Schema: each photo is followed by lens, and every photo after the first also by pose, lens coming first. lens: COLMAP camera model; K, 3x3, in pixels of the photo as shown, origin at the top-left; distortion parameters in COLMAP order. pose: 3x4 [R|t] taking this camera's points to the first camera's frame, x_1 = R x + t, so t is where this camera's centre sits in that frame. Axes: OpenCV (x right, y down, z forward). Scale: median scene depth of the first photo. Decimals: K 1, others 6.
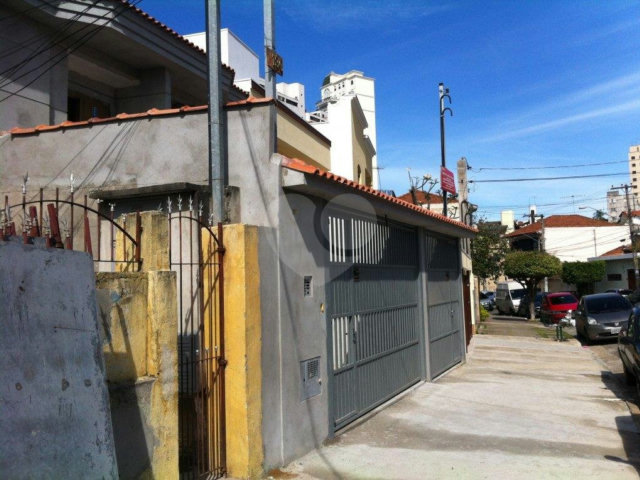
lens RADIAL K [[614.1, 0, 320.4], [0, 614.1, 269.1], [0, 0, 1]] dist [-0.002305, -0.007918]
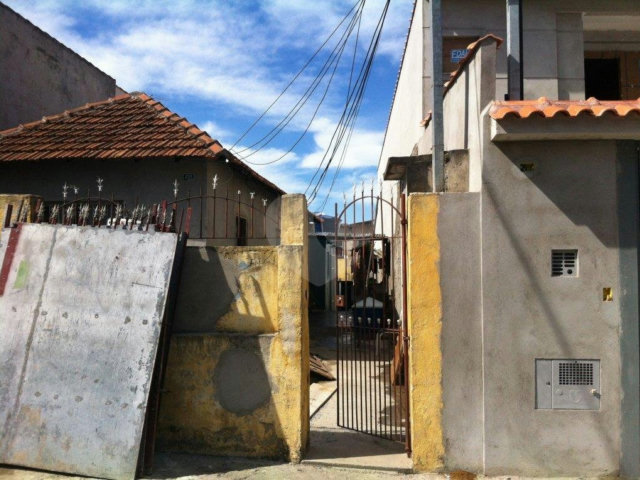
lens RADIAL K [[611.6, 0, 319.8], [0, 611.6, 252.7], [0, 0, 1]] dist [0.092355, -0.283745]
pose [[0.341868, 0.014086, -0.939643, 1.169966], [0.014016, 0.999700, 0.020086, -0.006985], [0.939644, -0.020037, 0.341568, 0.896857]]
